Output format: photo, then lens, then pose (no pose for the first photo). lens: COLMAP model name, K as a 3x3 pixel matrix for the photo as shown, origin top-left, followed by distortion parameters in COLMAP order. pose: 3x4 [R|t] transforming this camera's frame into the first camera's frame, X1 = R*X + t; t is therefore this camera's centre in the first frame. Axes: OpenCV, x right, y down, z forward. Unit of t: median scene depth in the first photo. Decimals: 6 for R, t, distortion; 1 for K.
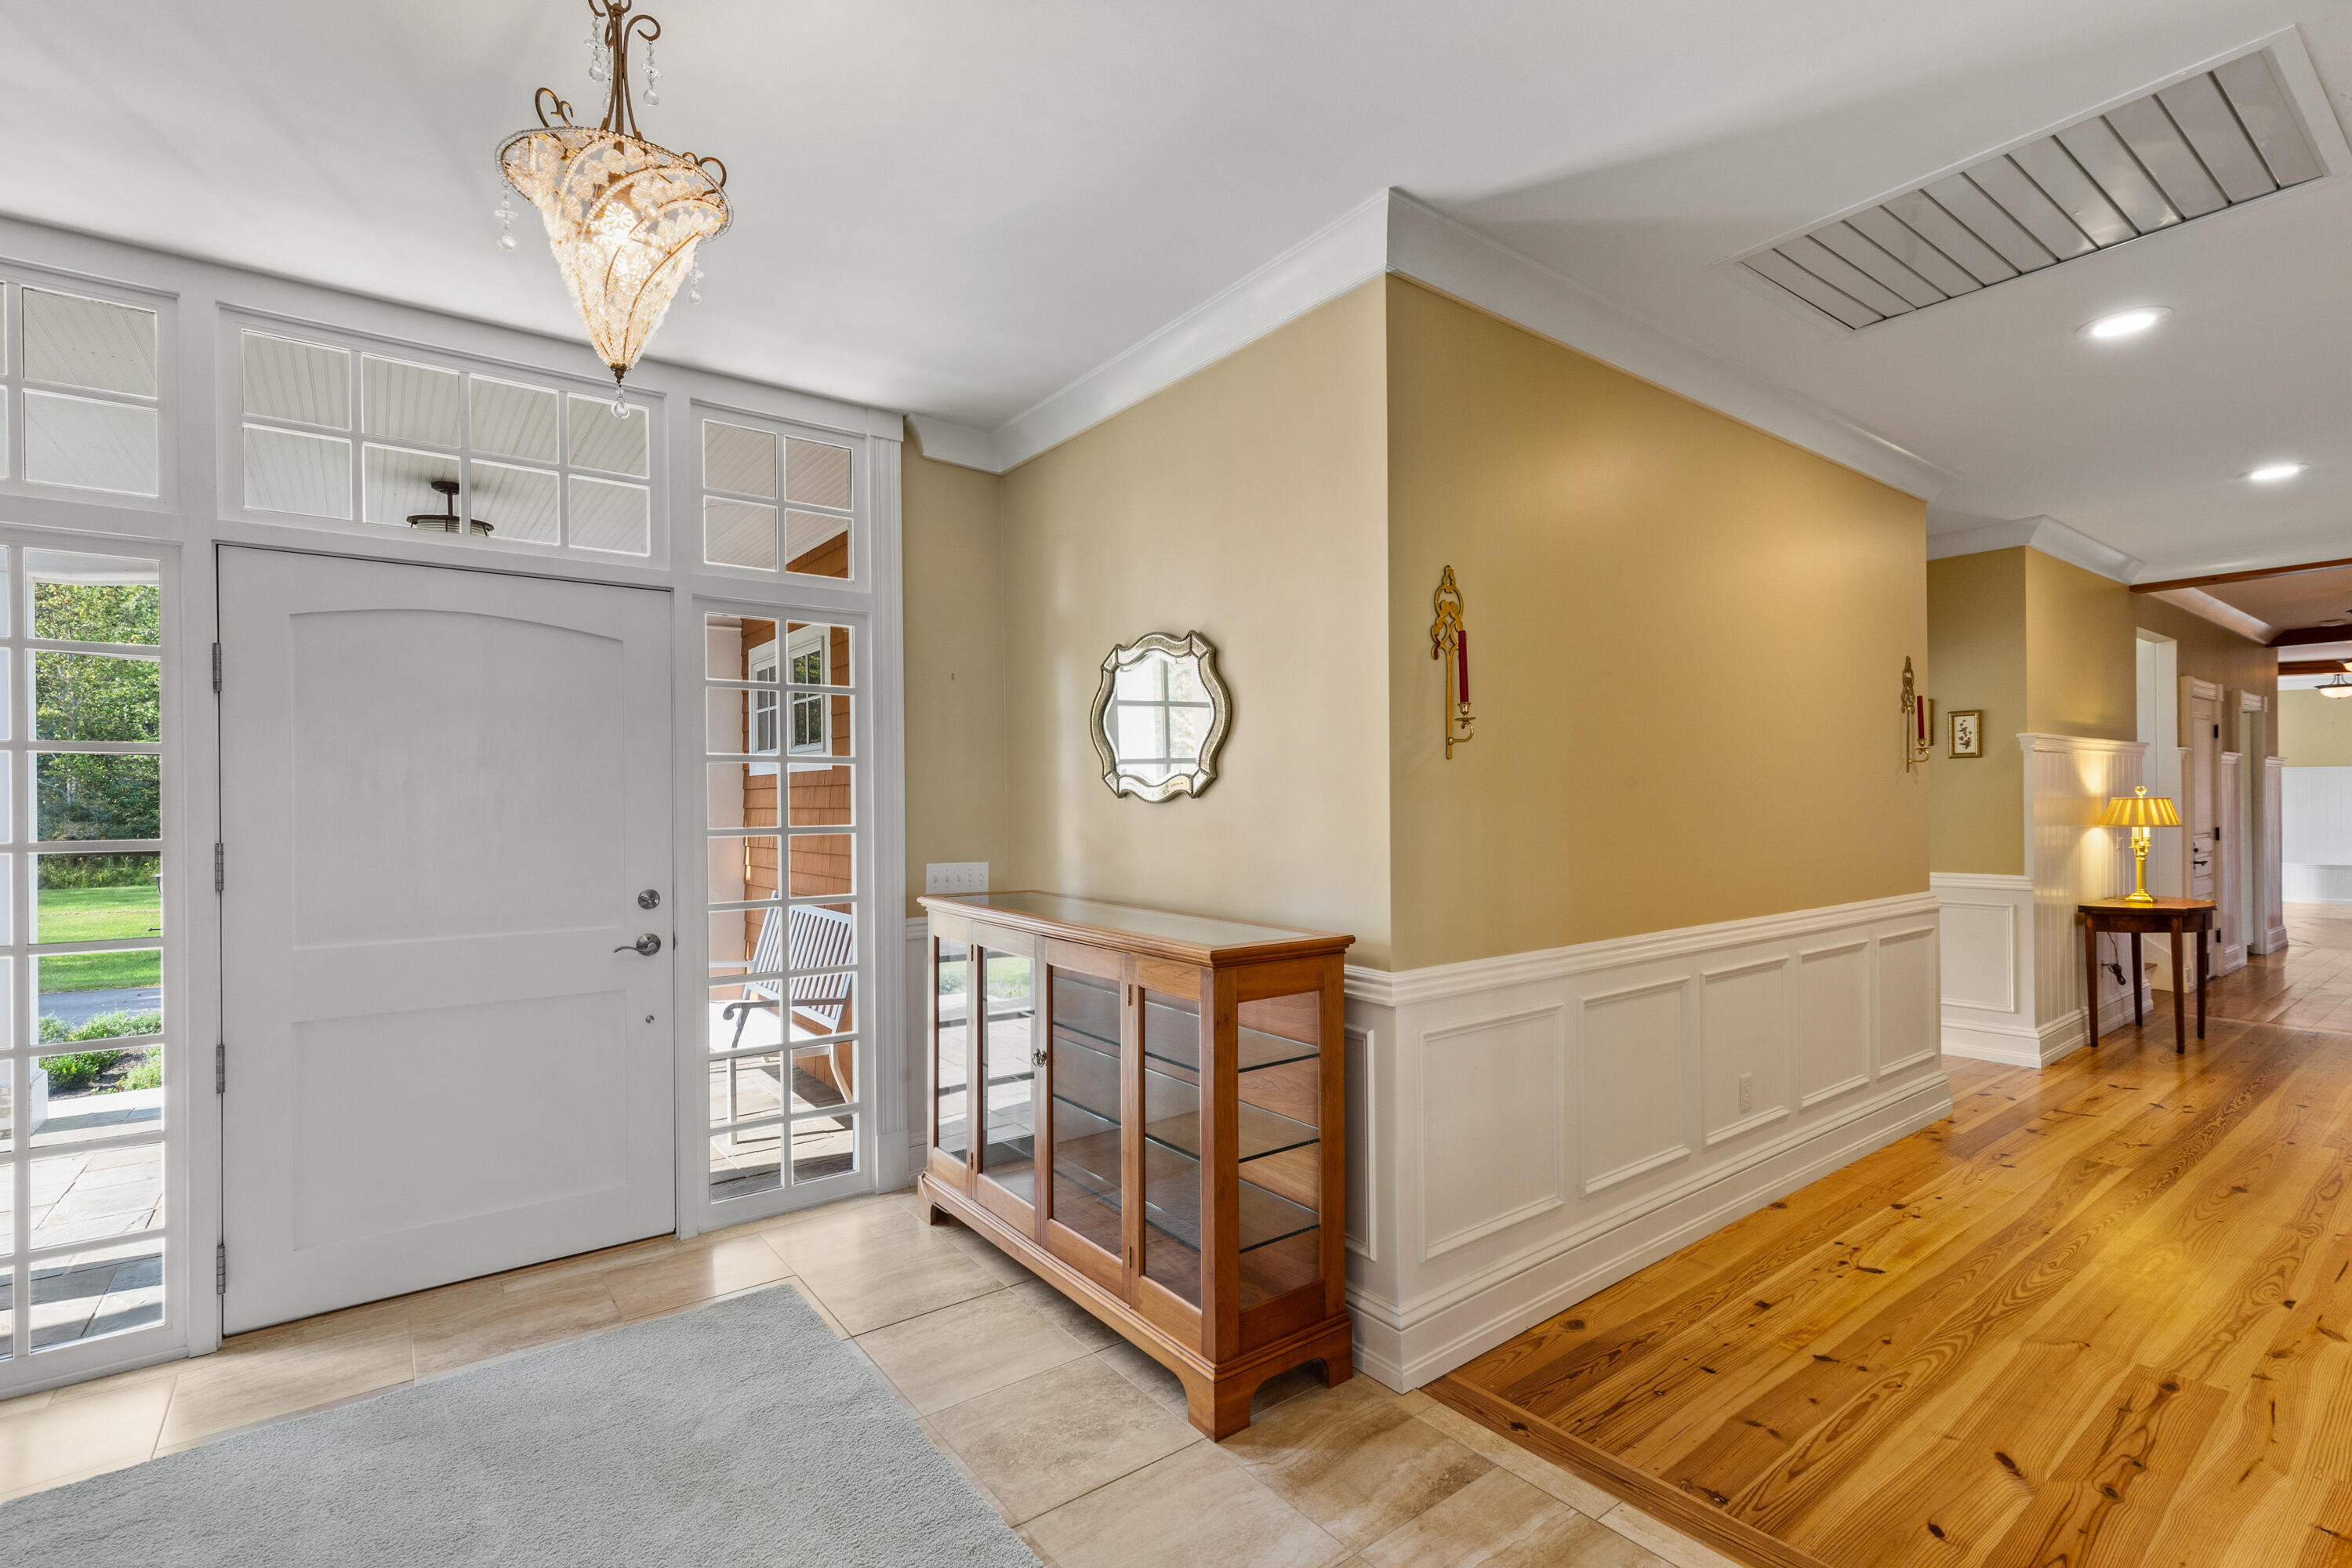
lens RADIAL K [[1068.5, 0, 1177.1], [0, 1068.5, 799.4], [0, 0, 1]] dist [0.002029, 0.000411]
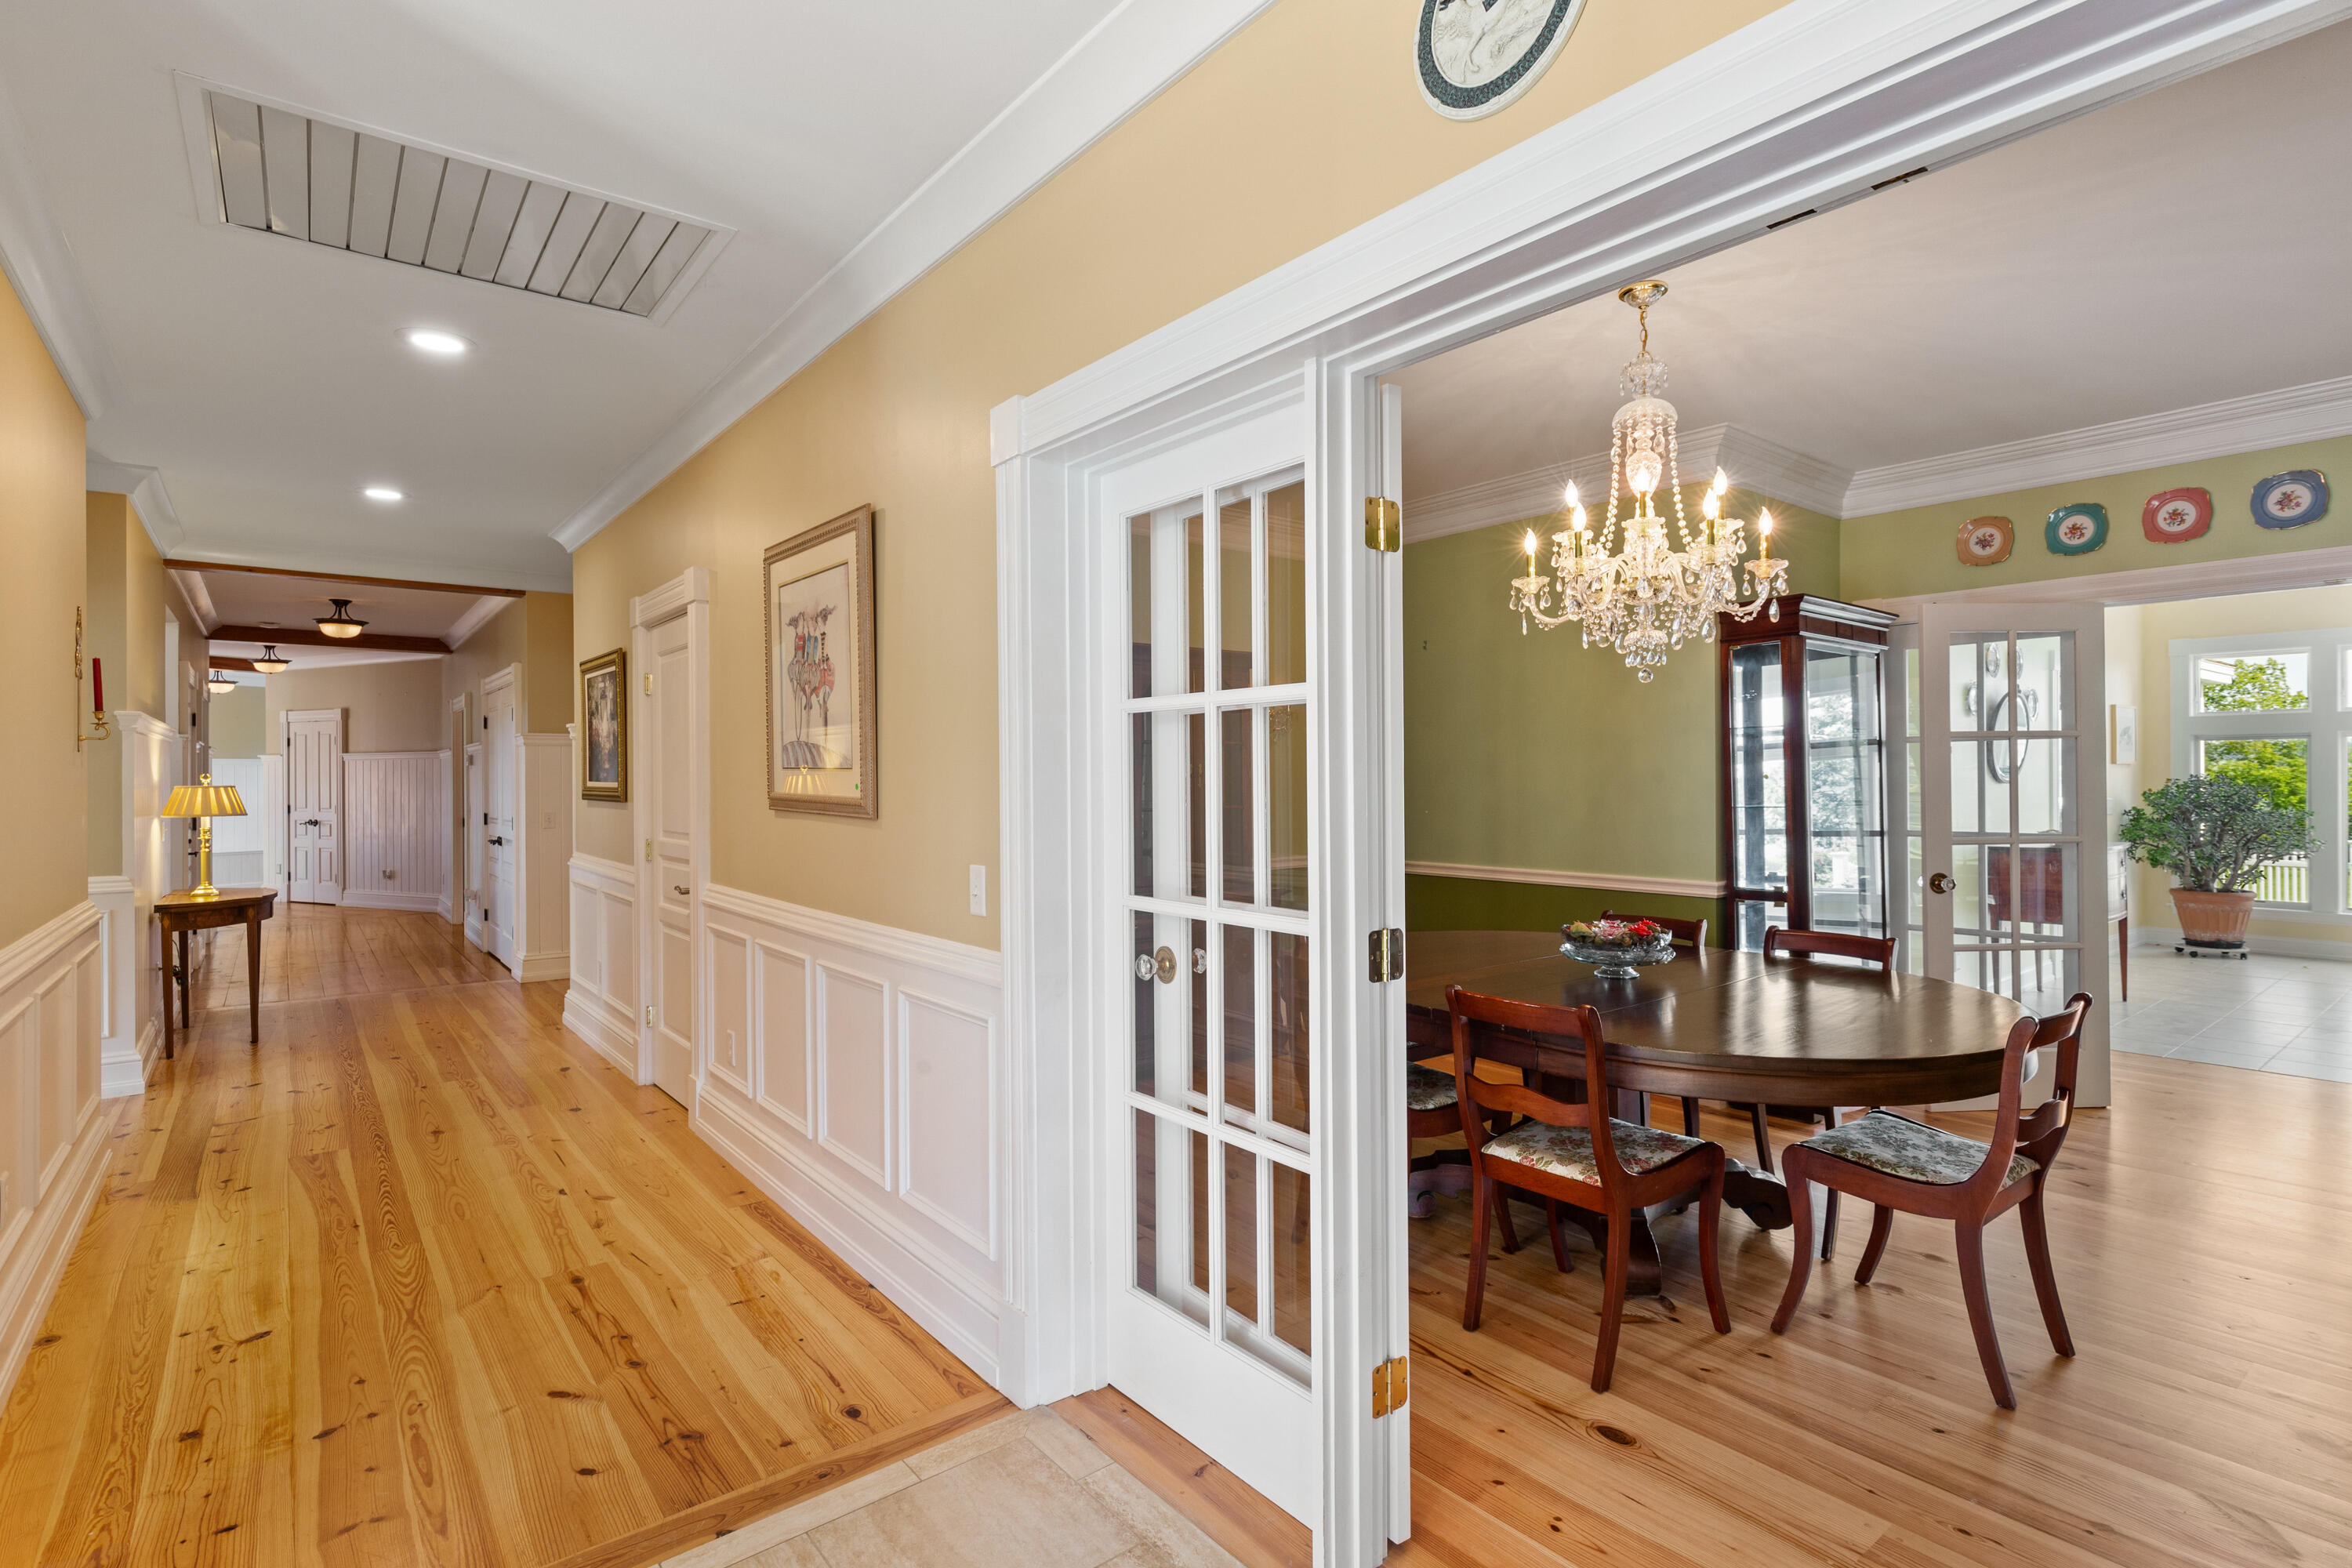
lens RADIAL K [[1147.6, 0, 1211.2], [0, 1147.6, 777.2], [0, 0, 1]] dist [-0.002335, 0.000337]
pose [[-0.035760, 0.010442, 0.999306, -0.165451], [0.001196, 0.999945, -0.010406, 0.002835], [-0.999360, 0.000823, -0.035771, 0.153969]]
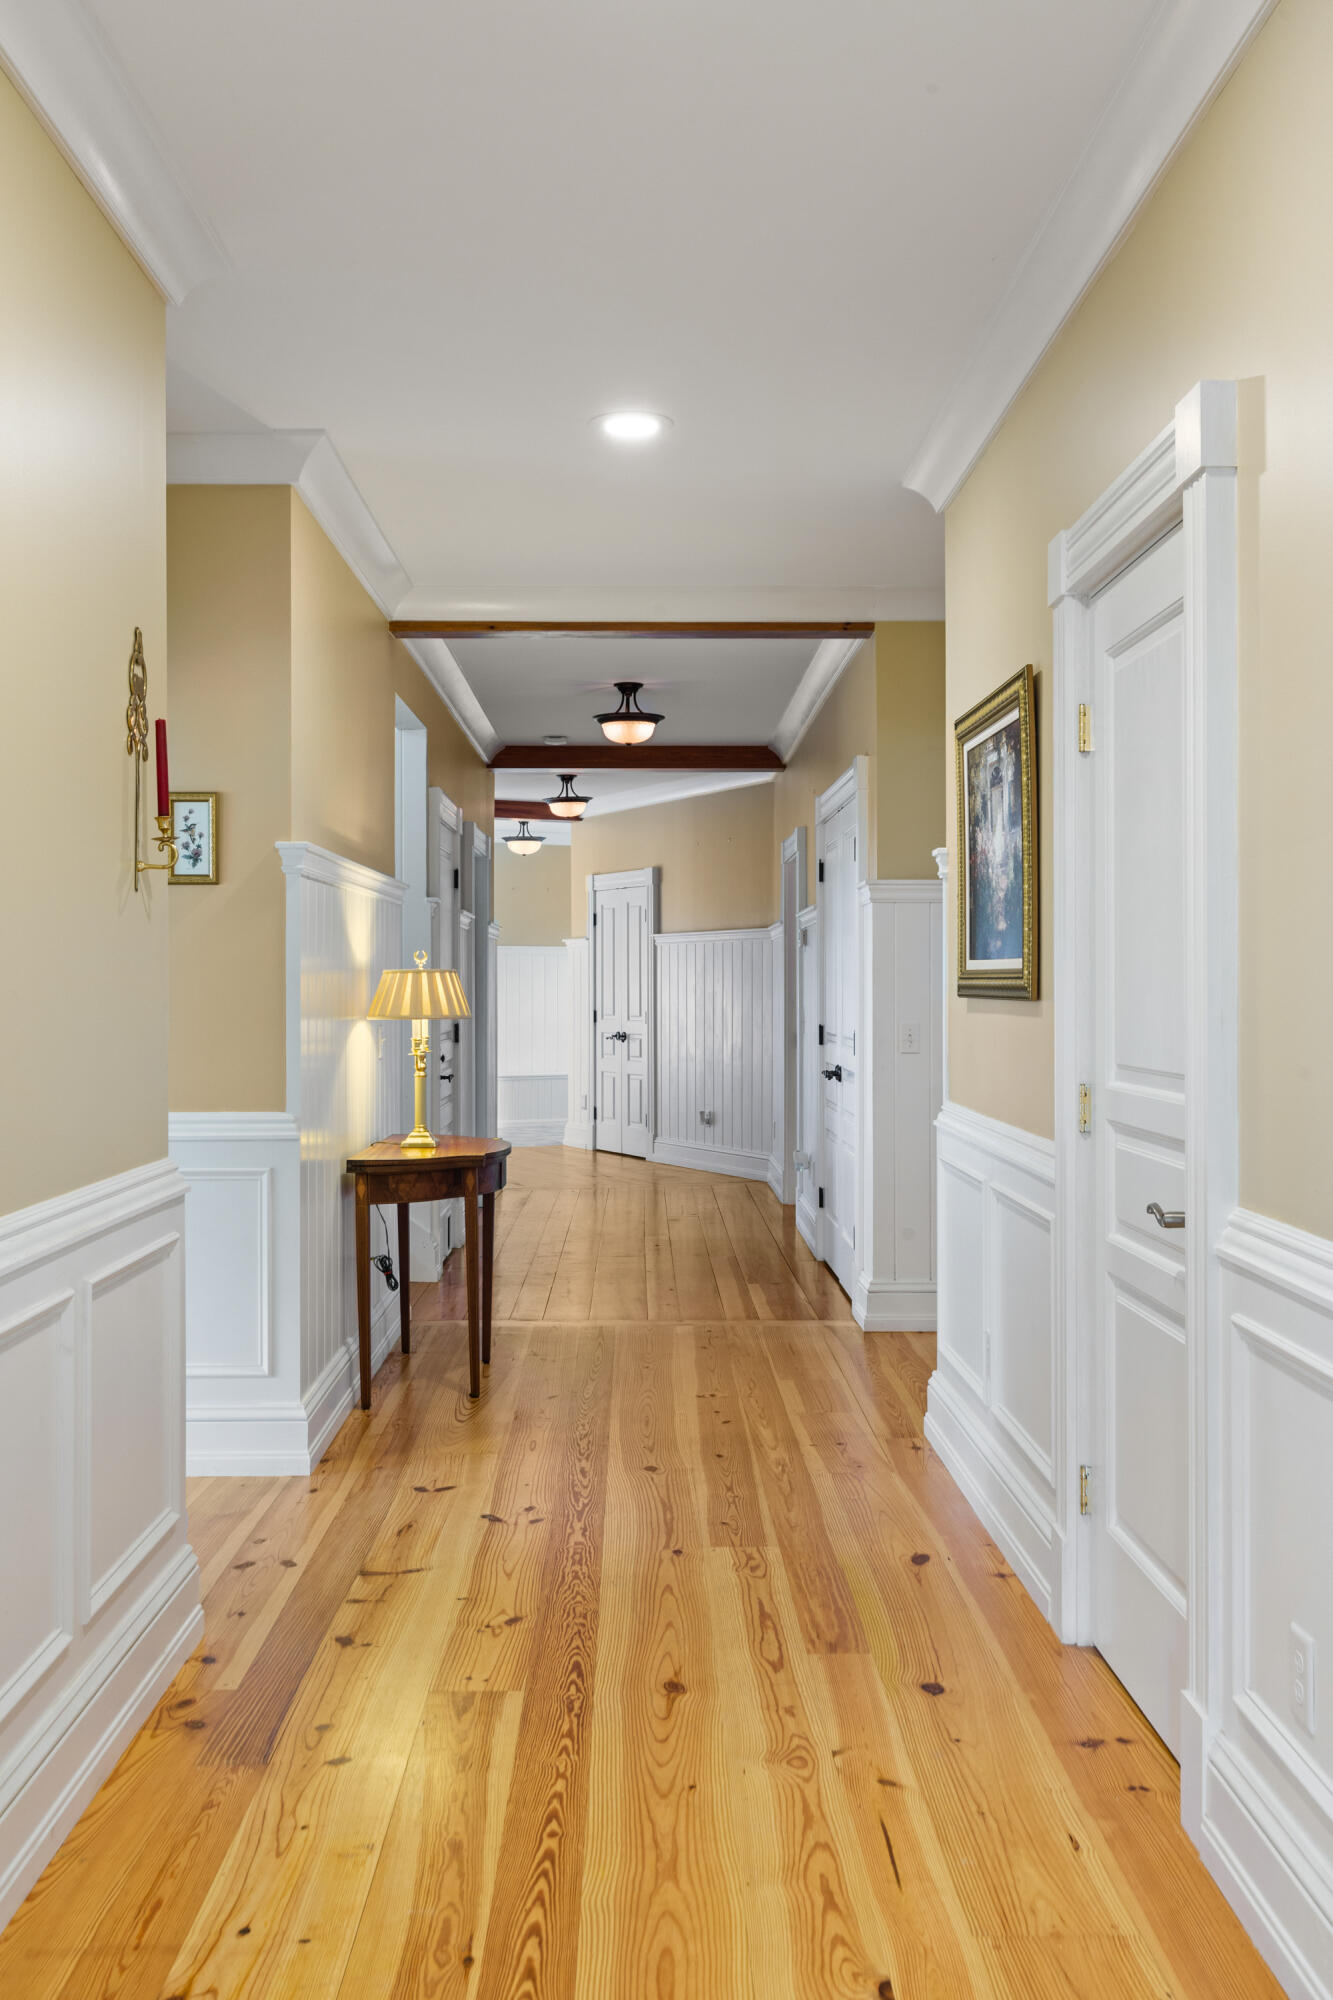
lens RADIAL K [[1884.7, 0, 666.5], [0, 1884.7, 1000.0], [0, 0, 1]] dist [0.005884, 0.003125]
pose [[0.589619, 0.002773, 0.807677, 0.153638], [-0.006930, 0.999975, 0.001625, 0.013312], [-0.807652, -0.006555, 0.589623, 0.302871]]
